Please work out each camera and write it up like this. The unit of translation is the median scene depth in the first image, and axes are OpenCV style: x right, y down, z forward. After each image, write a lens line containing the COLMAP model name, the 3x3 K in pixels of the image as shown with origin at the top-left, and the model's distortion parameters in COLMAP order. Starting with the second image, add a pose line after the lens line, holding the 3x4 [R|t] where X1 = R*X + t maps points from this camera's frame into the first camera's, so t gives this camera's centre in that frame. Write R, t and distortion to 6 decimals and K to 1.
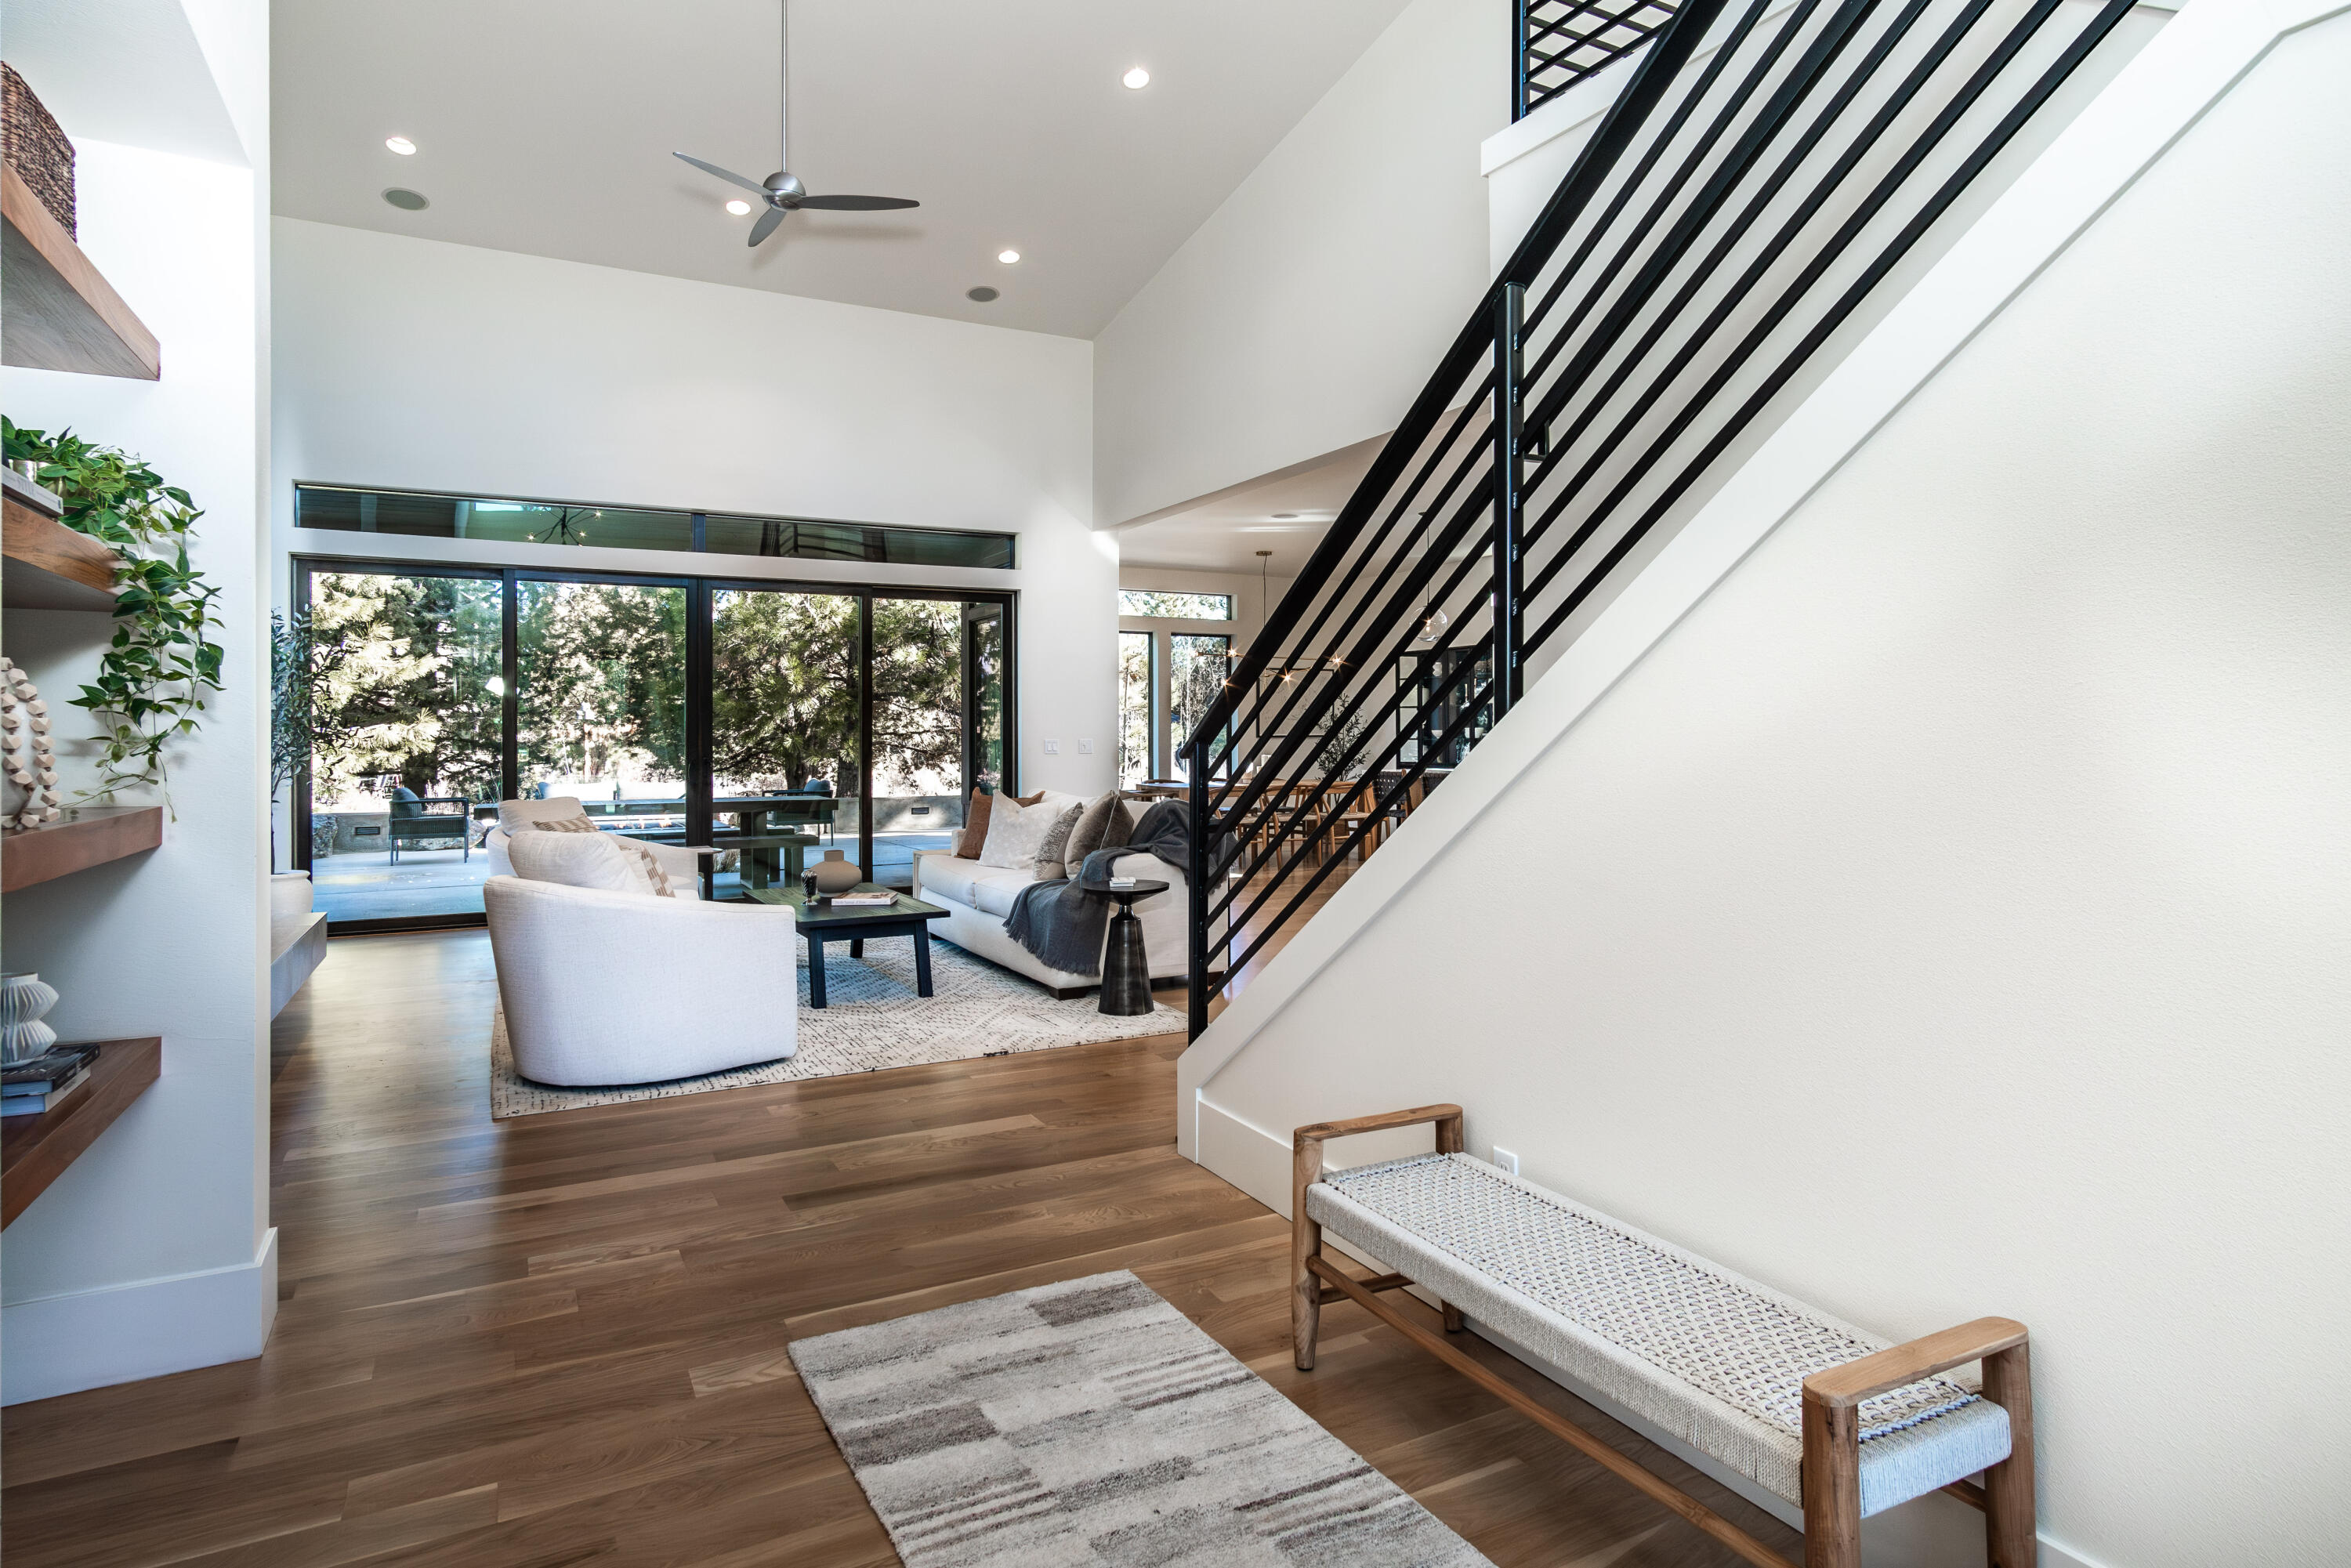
lens RADIAL K [[1279.8, 0, 1173.7], [0, 1279.8, 732.6], [0, 0, 1]] dist [0.000160, 0.000018]
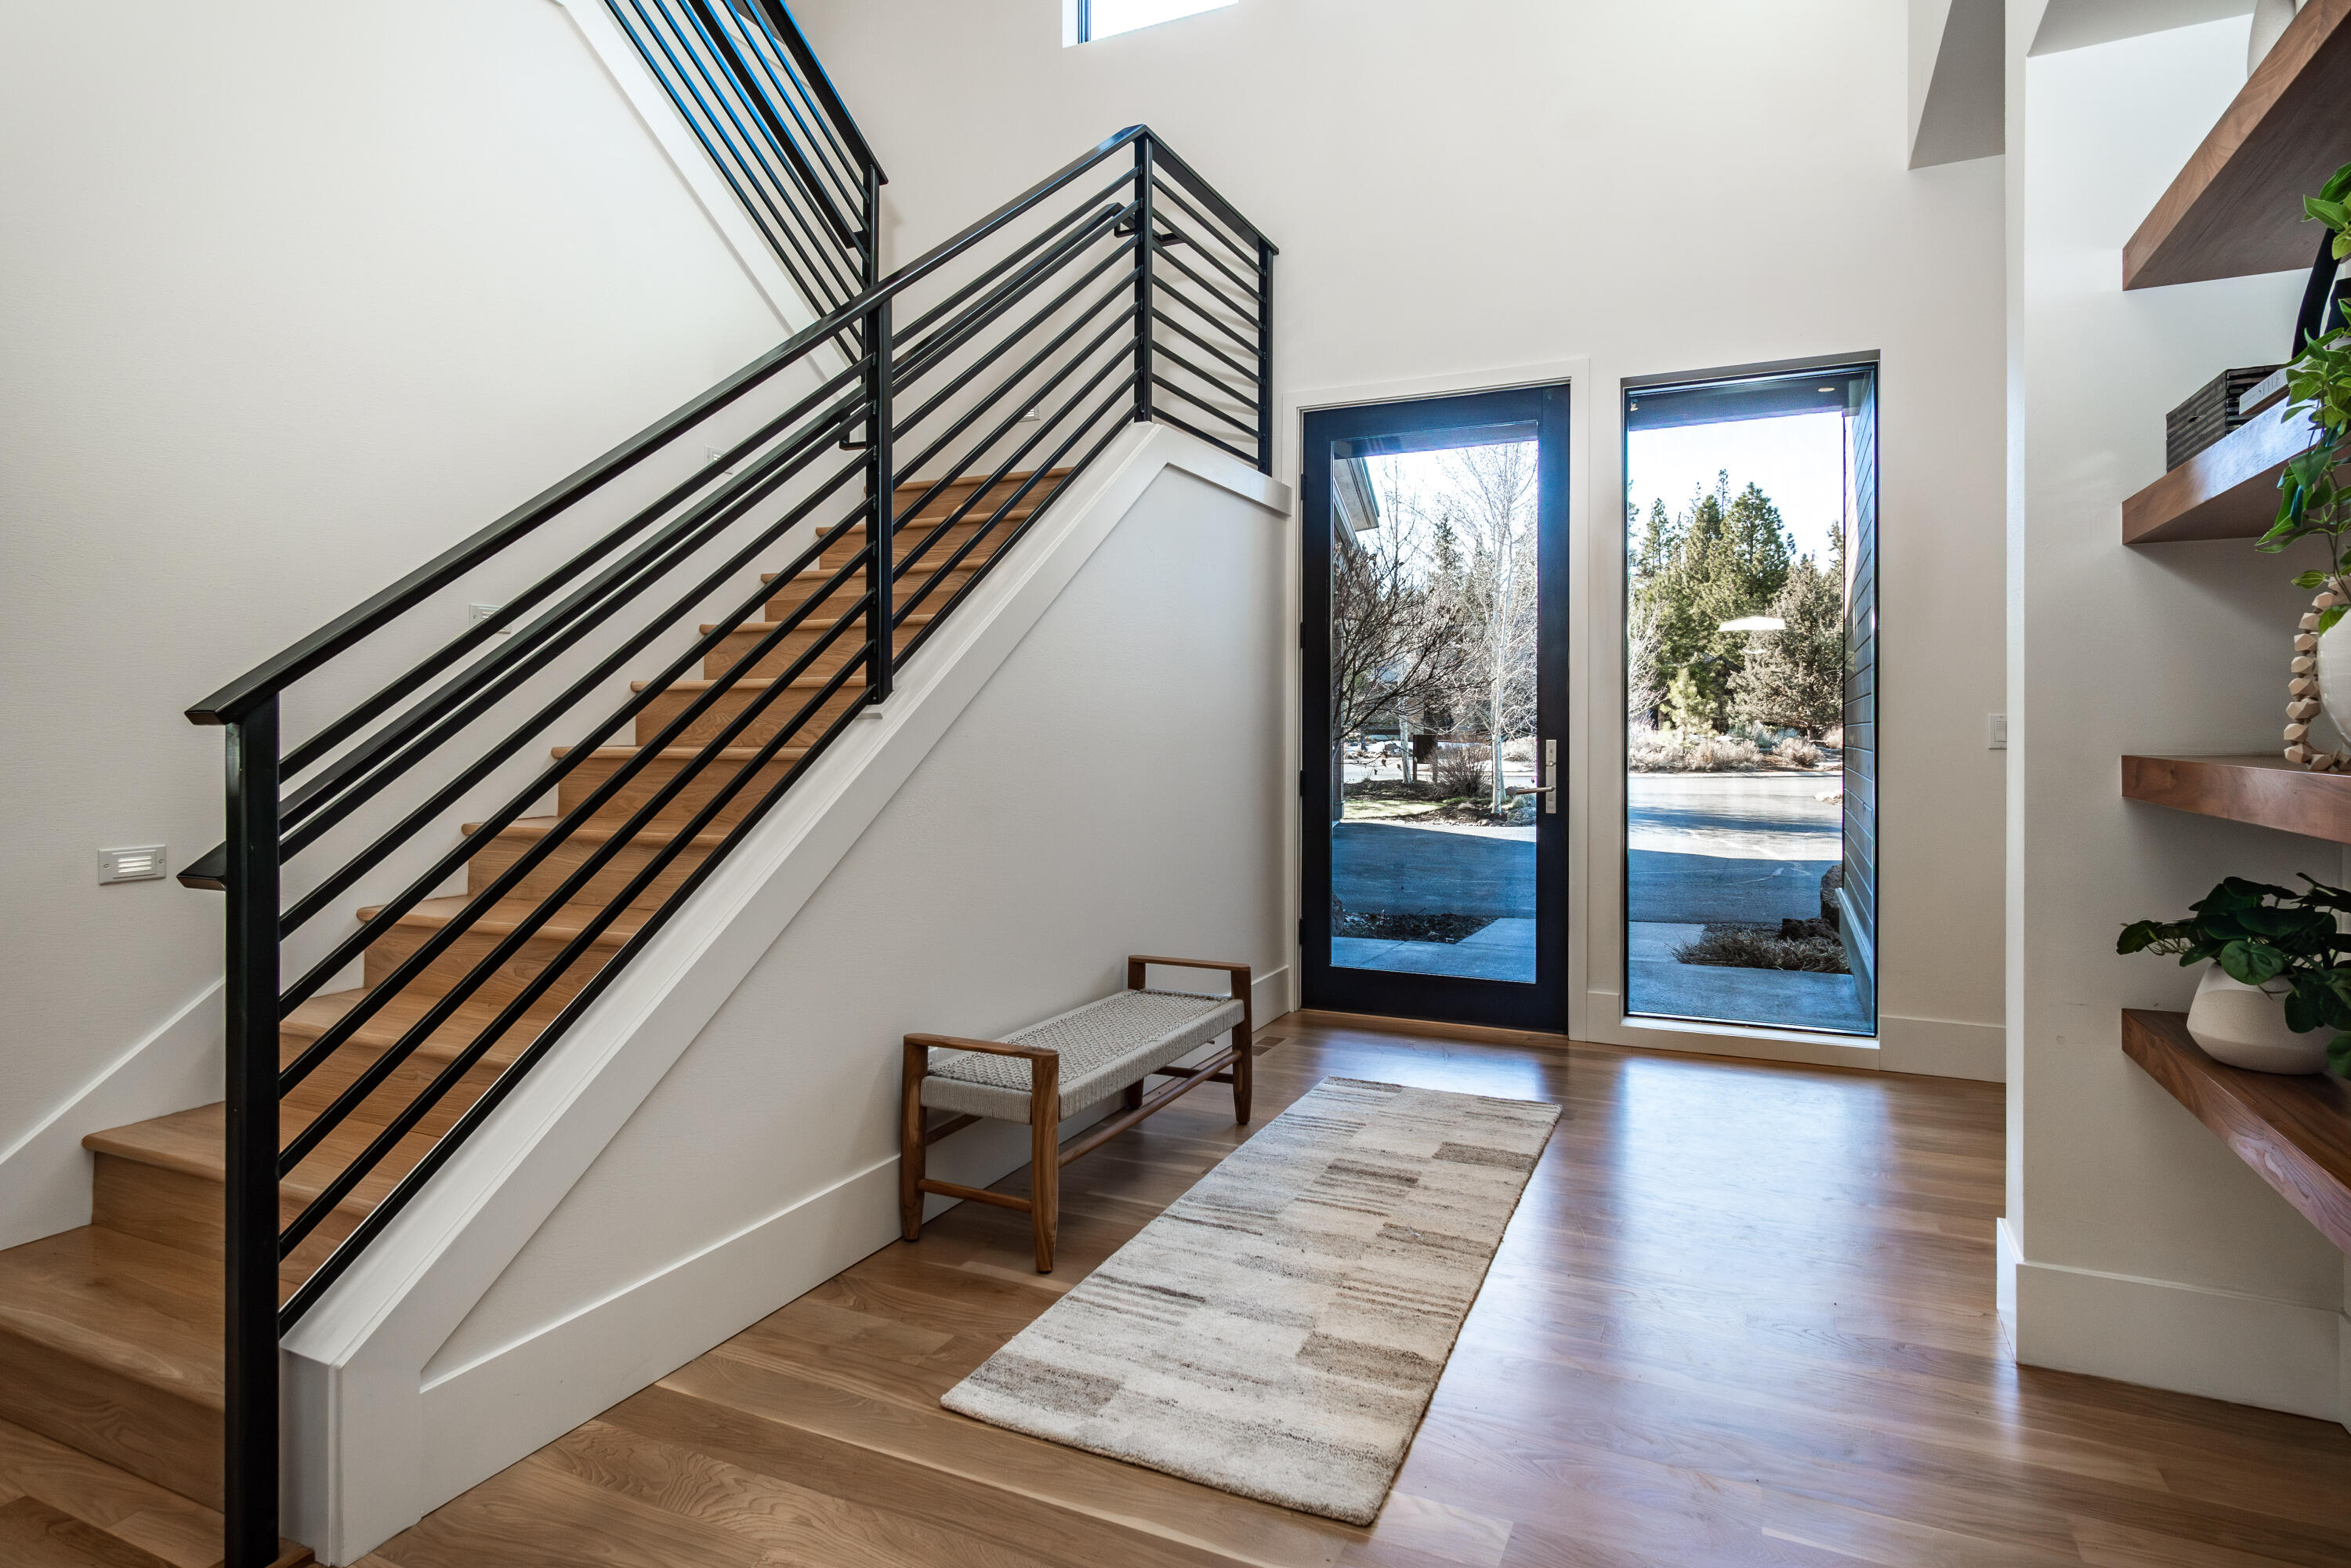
lens RADIAL K [[1279.8, 0, 1173.7], [0, 1279.8, 732.6], [0, 0, 1]] dist [0.000160, 0.000018]
pose [[-0.597170, 0.000154, 0.802115, -0.837394], [0.008305, 0.999948, 0.005992, 0.031266], [-0.802072, 0.010240, -0.597140, 1.555852]]
